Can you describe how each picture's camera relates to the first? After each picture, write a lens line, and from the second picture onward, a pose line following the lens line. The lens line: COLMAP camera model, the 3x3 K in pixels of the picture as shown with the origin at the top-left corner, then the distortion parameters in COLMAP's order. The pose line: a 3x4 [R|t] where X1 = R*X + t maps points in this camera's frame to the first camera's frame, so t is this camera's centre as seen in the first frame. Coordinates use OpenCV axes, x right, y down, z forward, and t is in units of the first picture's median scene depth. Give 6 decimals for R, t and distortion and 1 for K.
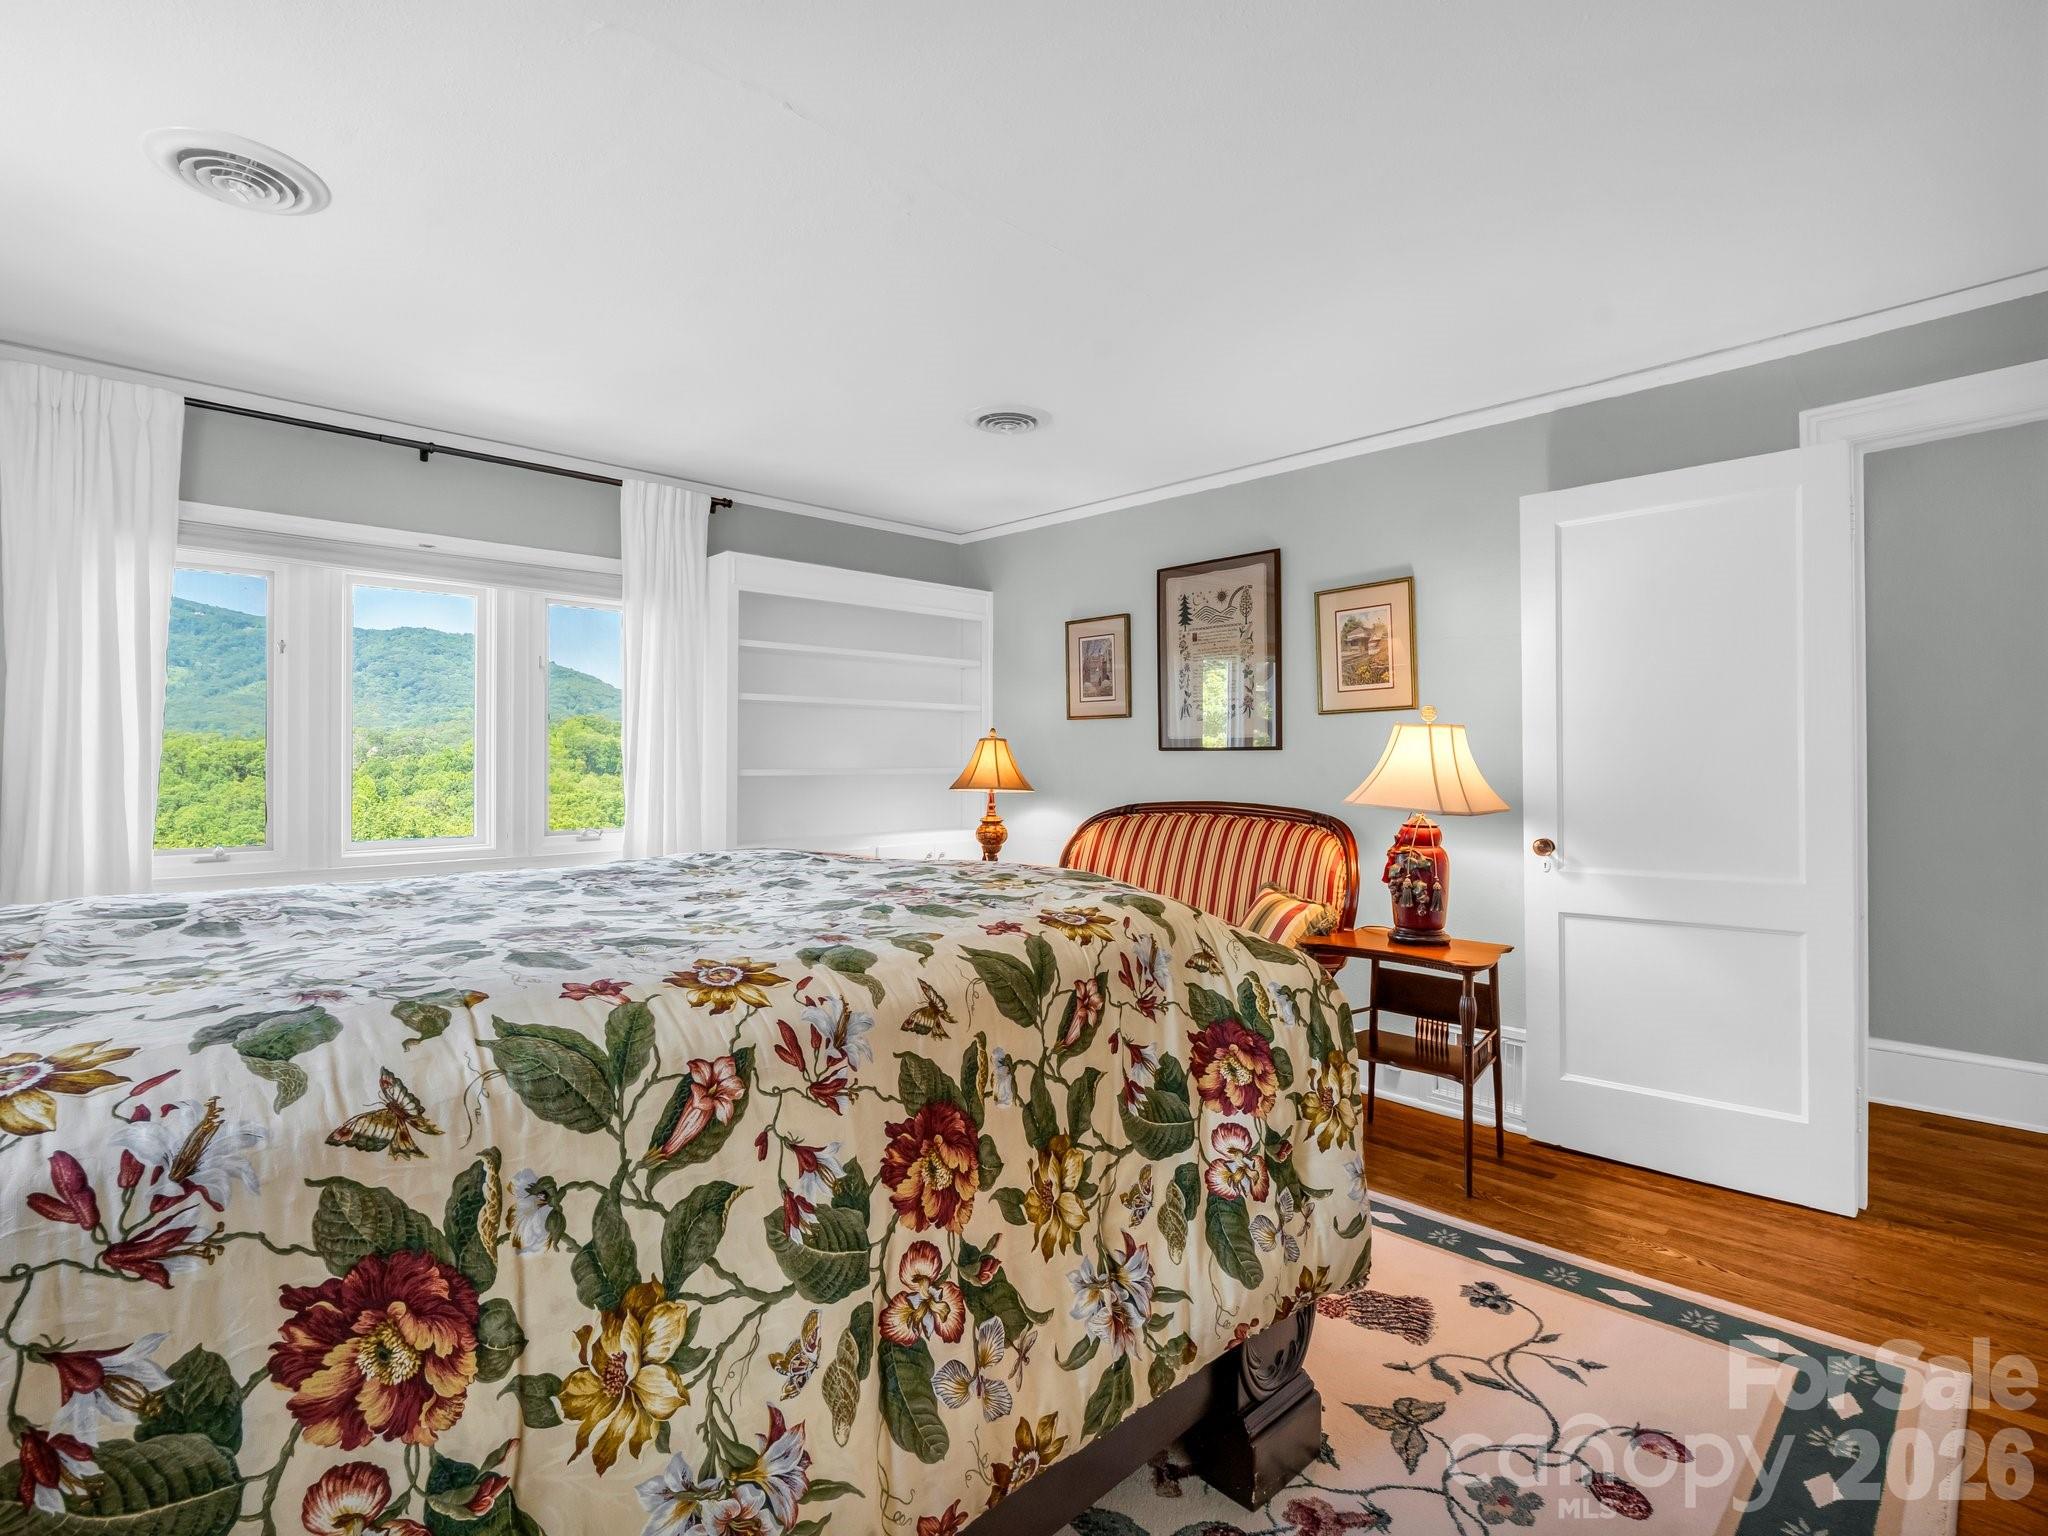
lens RADIAL K [[1005.5, 0, 1007.4], [0, 1005.5, 762.1], [0, 0, 1]] dist [-0.022296, -0.000163]
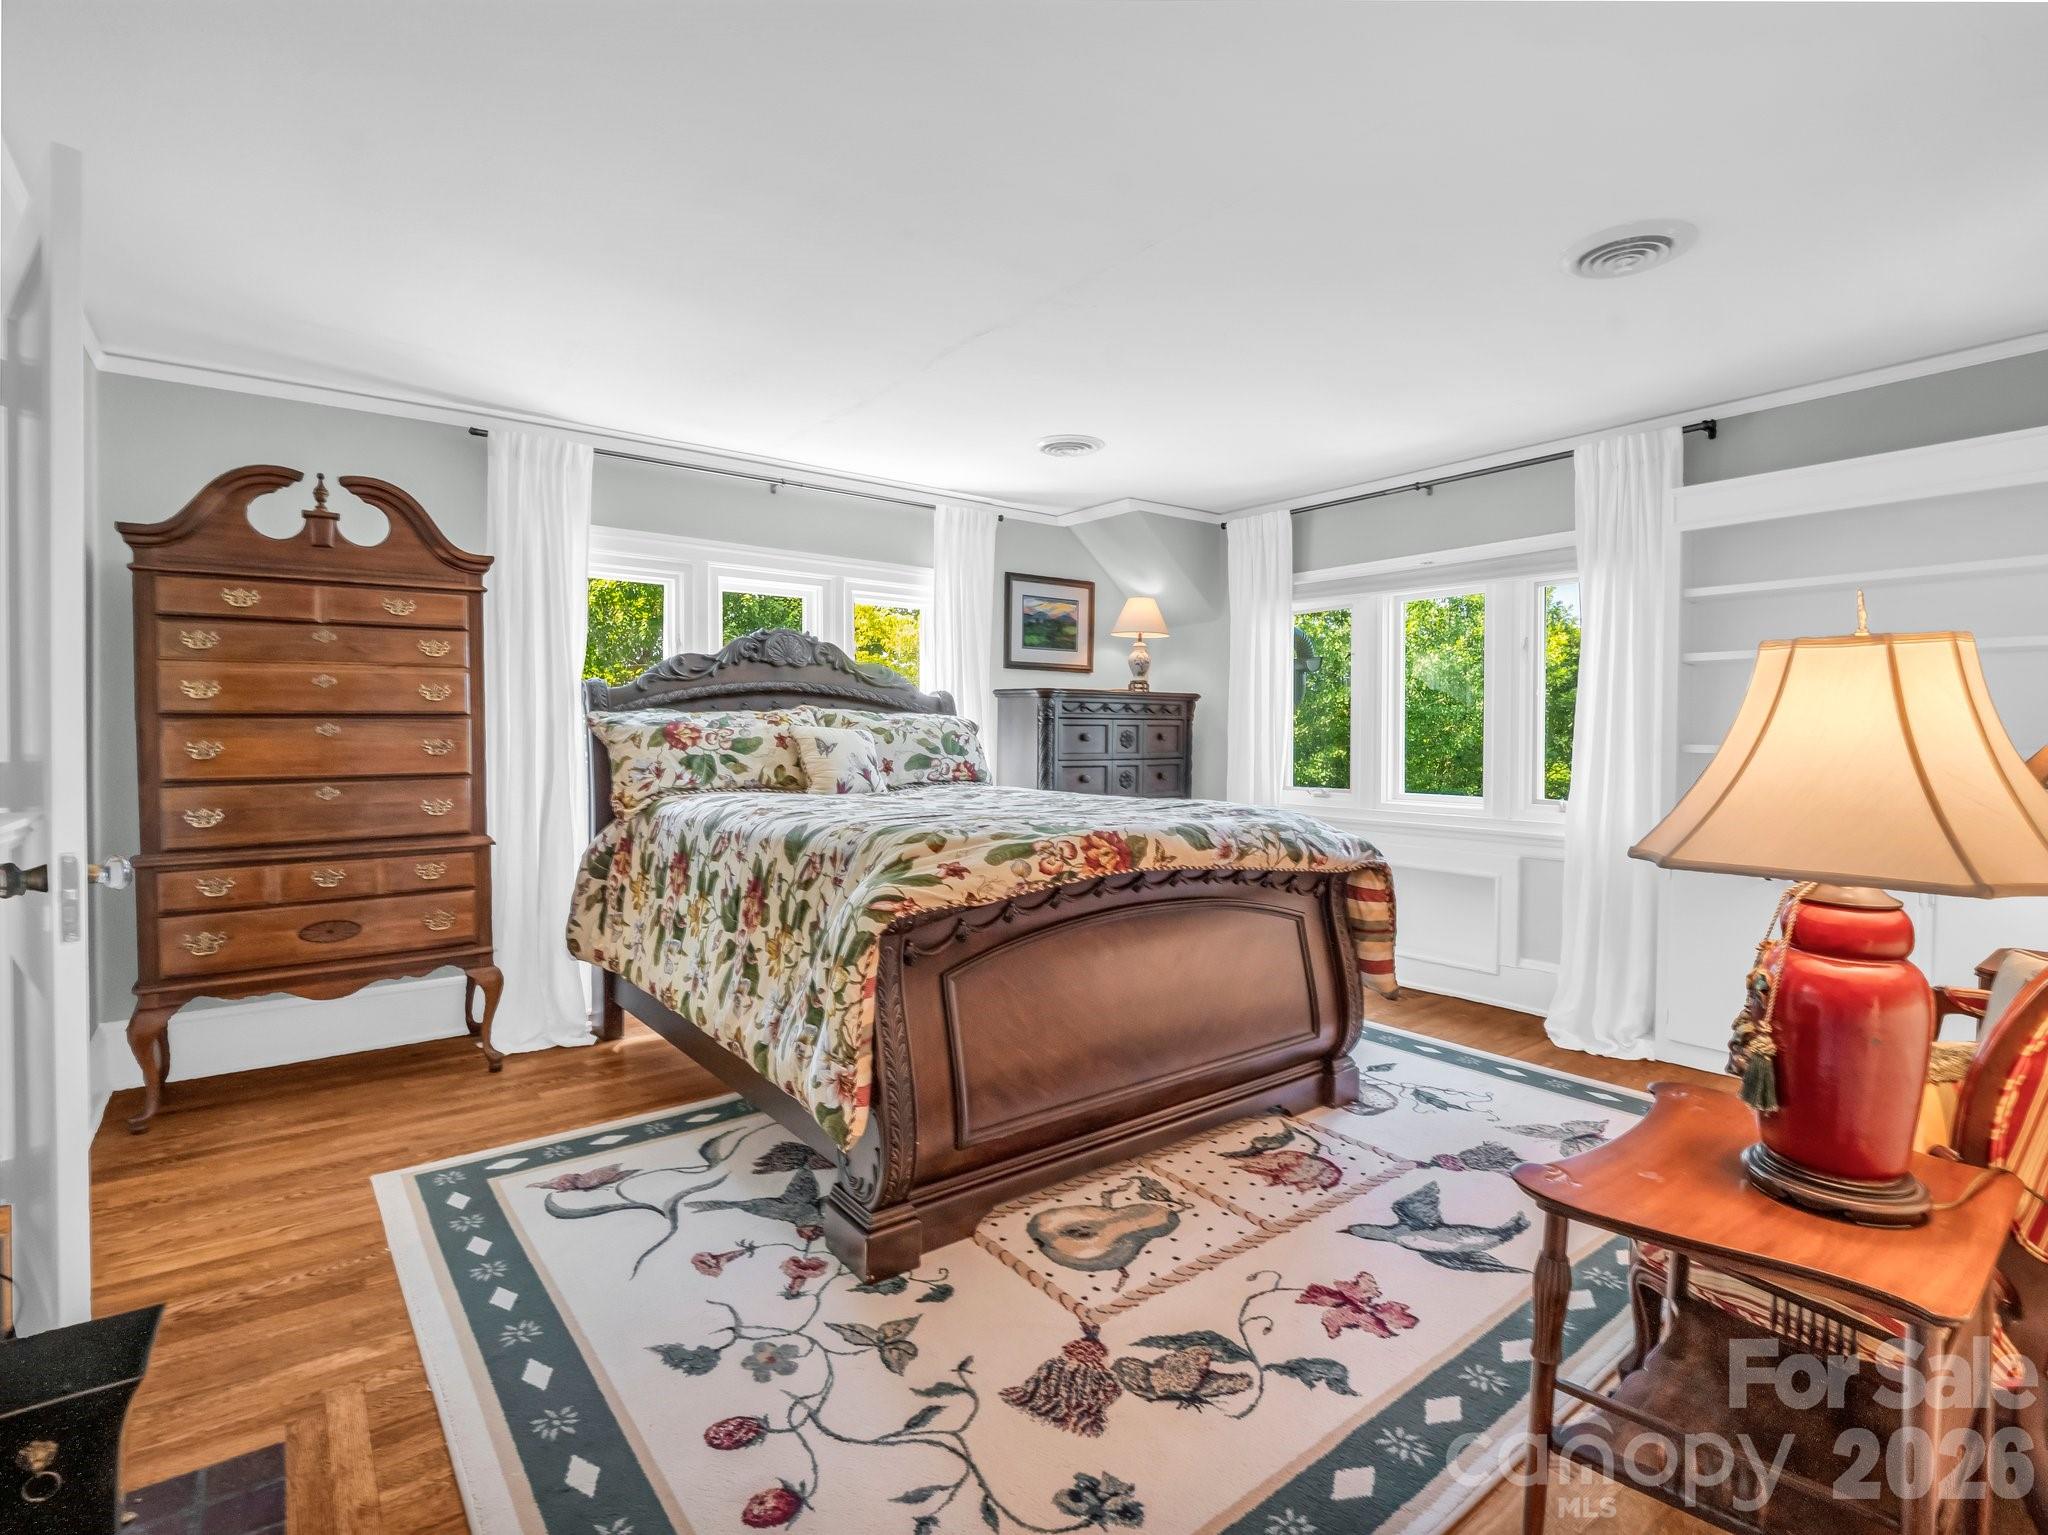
lens RADIAL K [[1005.5, 0, 1033.6], [0, 1005.5, 762.8], [0, 0, 1]] dist [-0.022296, -0.000163]
pose [[-0.105955, 0.026939, -0.994006, 1.233352], [-0.010135, 0.999552, 0.028170, 0.007963], [0.994319, 0.013059, -0.105634, 1.084771]]
